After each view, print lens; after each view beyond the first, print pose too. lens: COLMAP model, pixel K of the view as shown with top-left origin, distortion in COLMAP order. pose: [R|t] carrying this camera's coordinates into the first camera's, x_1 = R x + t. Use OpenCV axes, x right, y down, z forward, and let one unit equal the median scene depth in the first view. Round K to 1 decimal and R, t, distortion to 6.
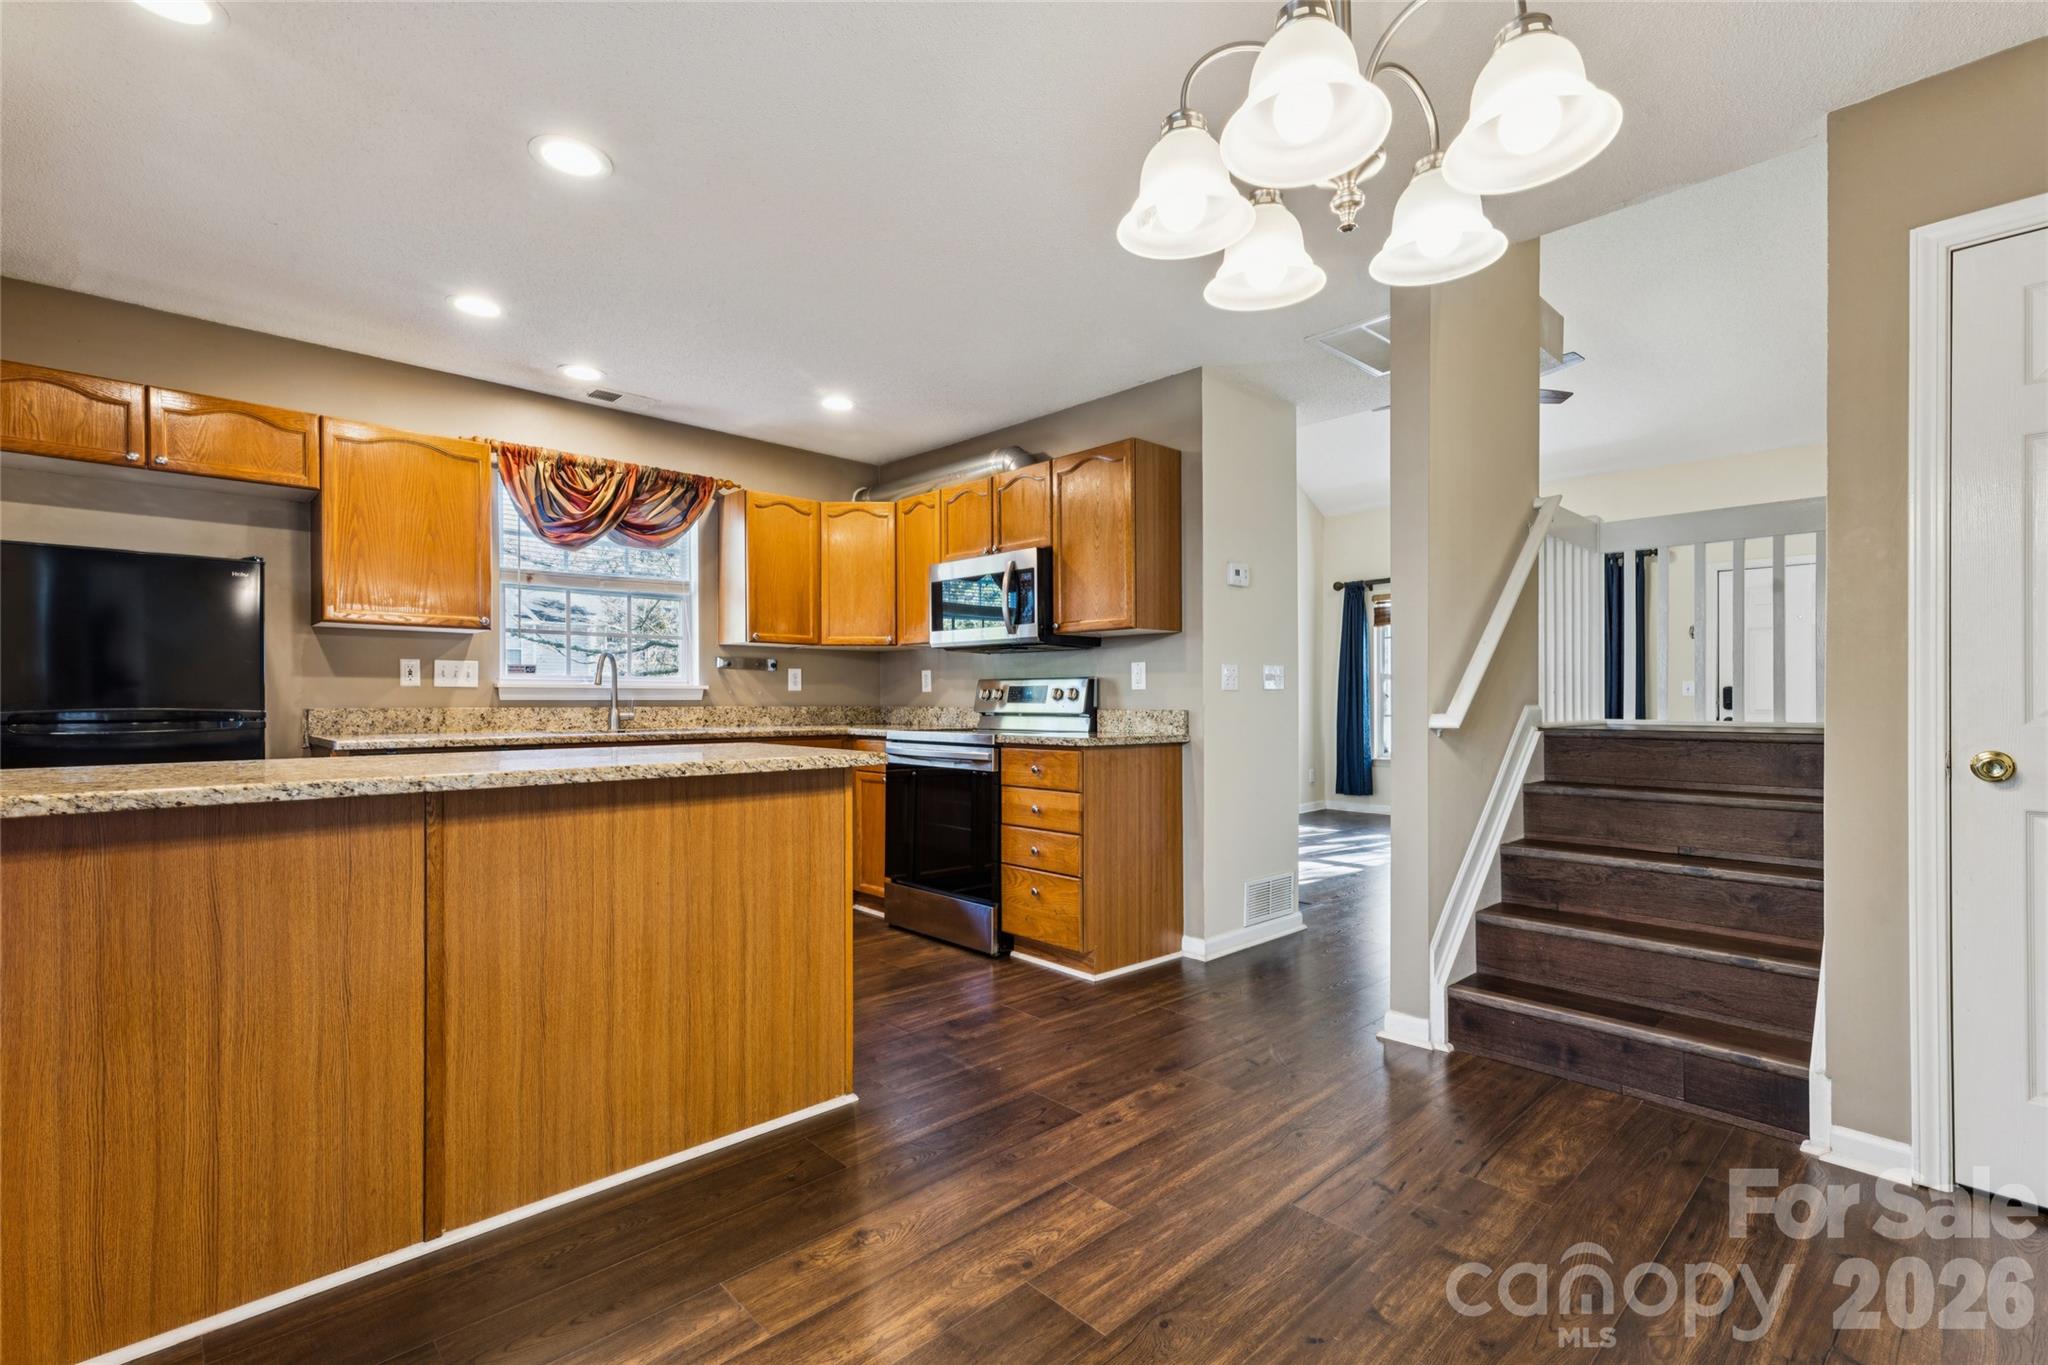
lens RADIAL K [[920.4, 0, 1023.7], [0, 920.4, 694.4], [0, 0, 1]] dist [0.028006, 0.000191]
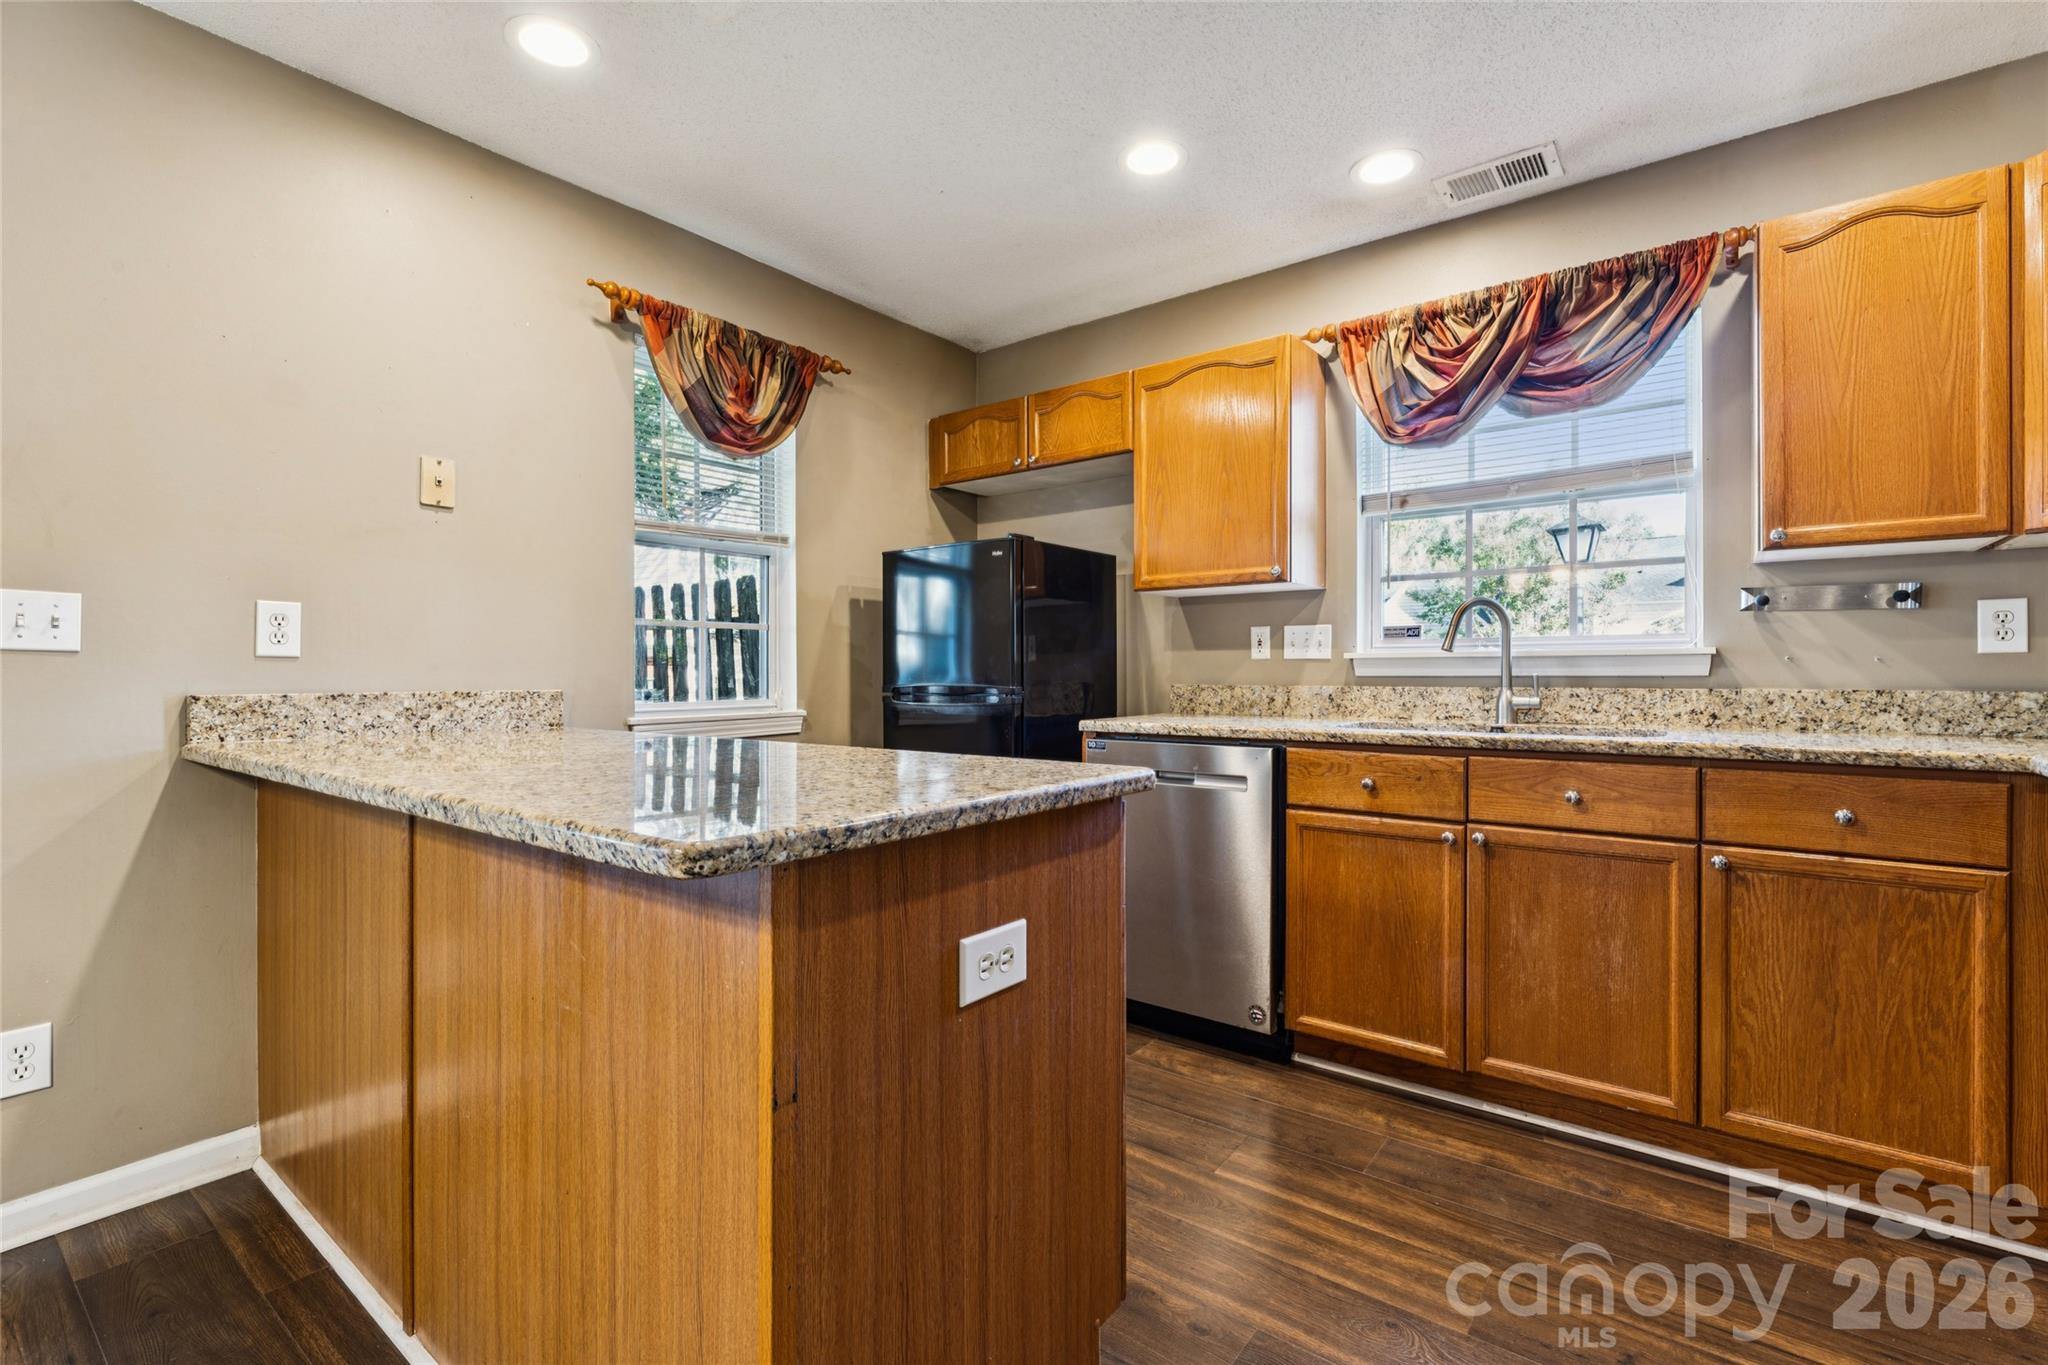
lens RADIAL K [[914.9, 0, 1018.9], [0, 914.9, 674.1], [0, 0, 1]] dist [-0.000257, -0.000423]
pose [[0.152146, -0.000451, -0.988358, 0.107050], [0.008045, 0.999967, 0.000782, 0.002135], [0.988325, -0.008070, 0.152144, 0.612395]]
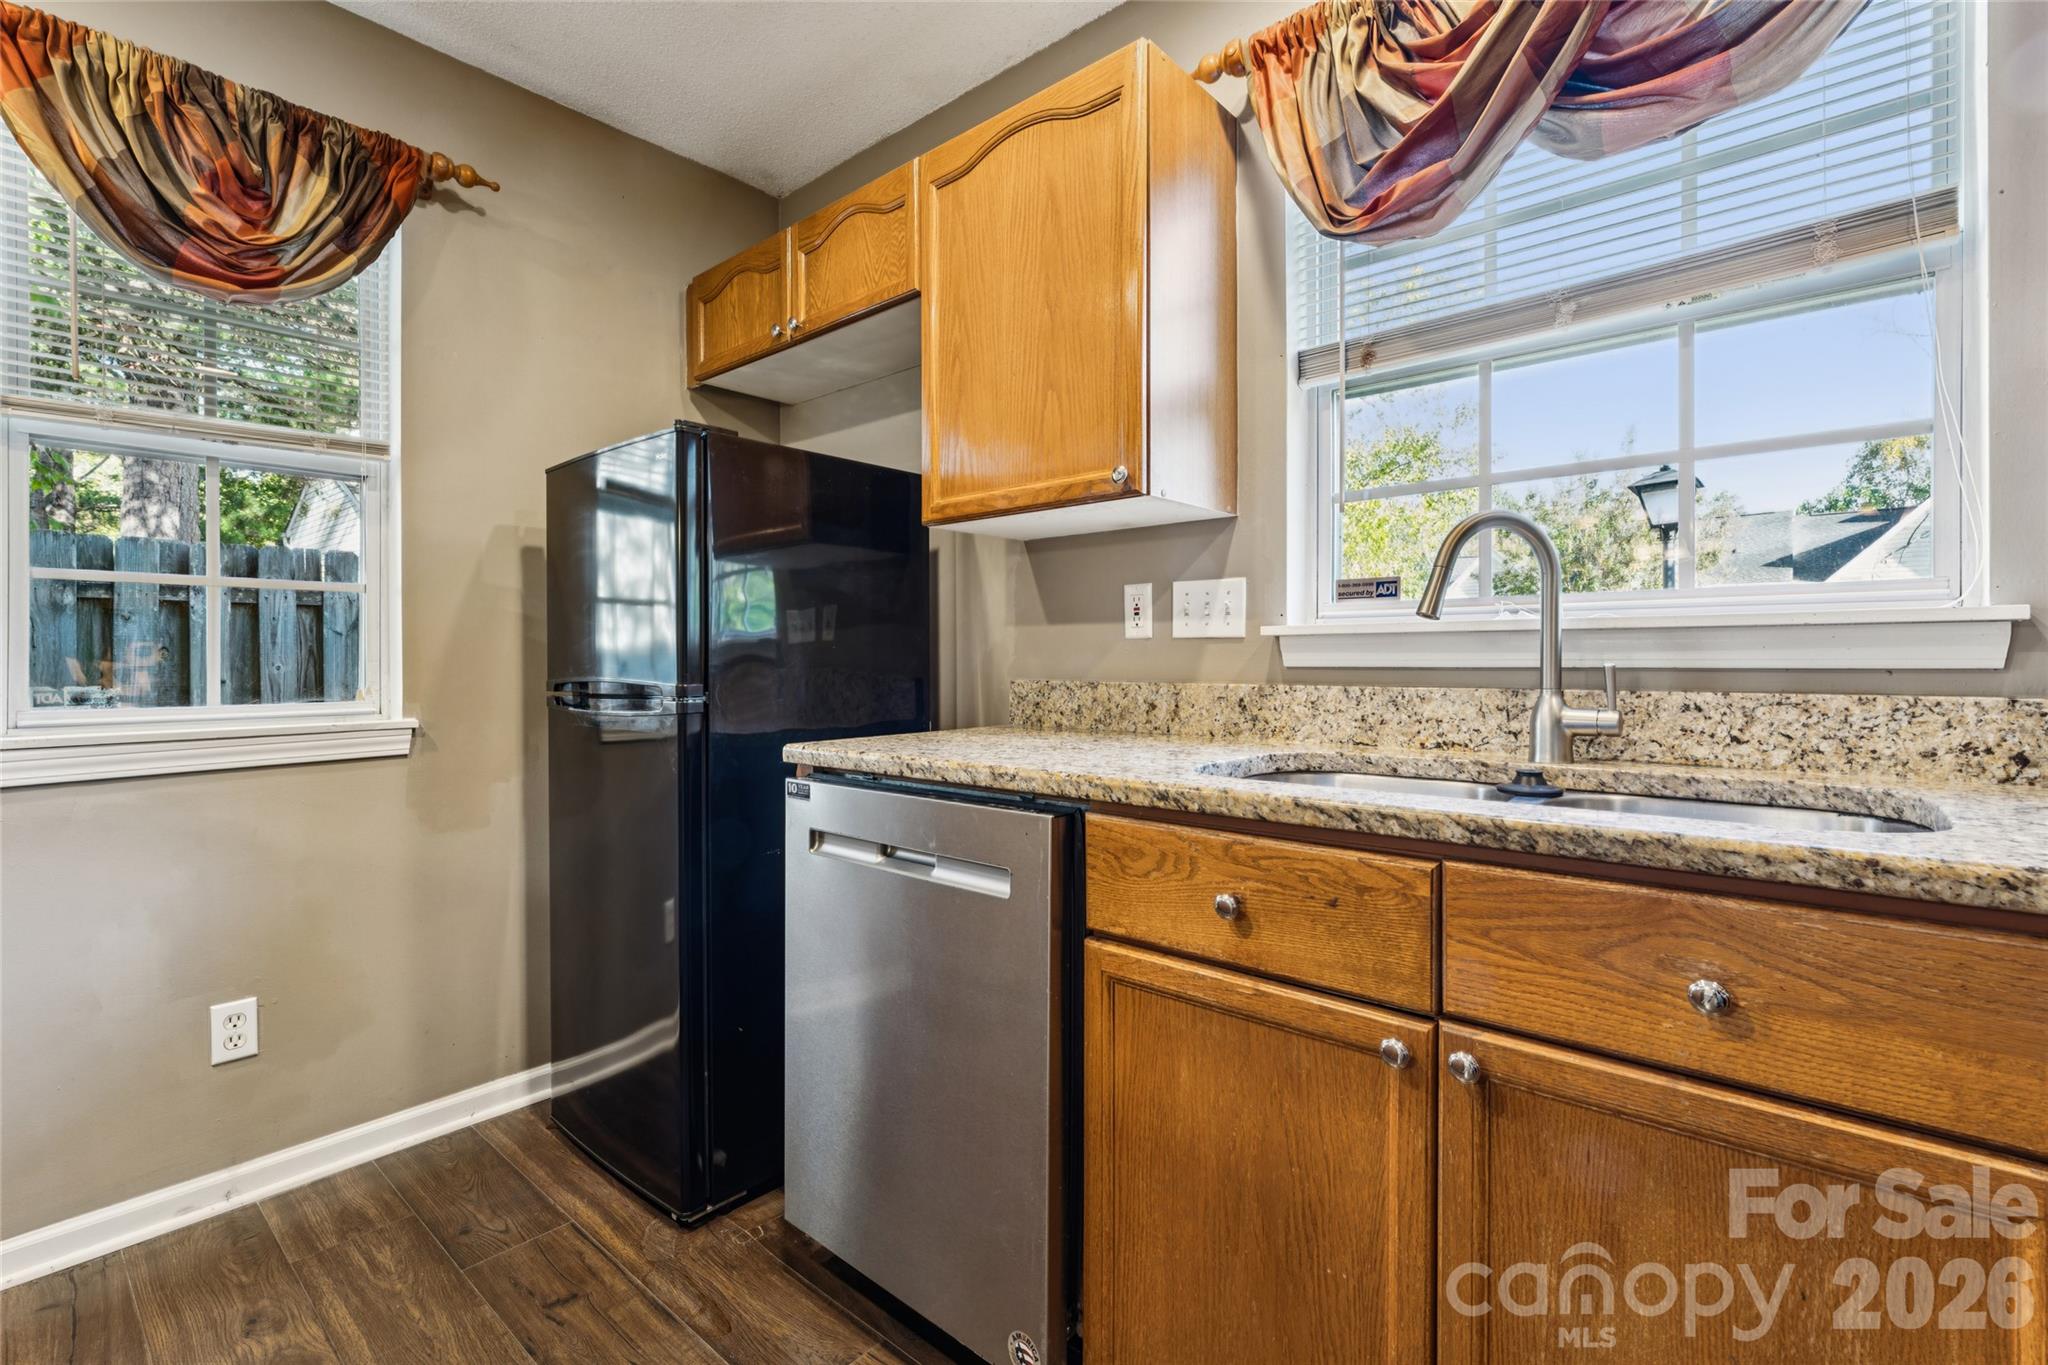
lens RADIAL K [[914.6, 0, 1029.4], [0, 914.6, 661.1], [0, 0, 1]] dist [-0.001315, -0.000094]
pose [[0.096539, -0.001582, -0.995328, -0.162760], [0.006854, 0.999976, -0.000924, 0.003334], [0.995306, -0.006733, 0.096548, 0.826799]]
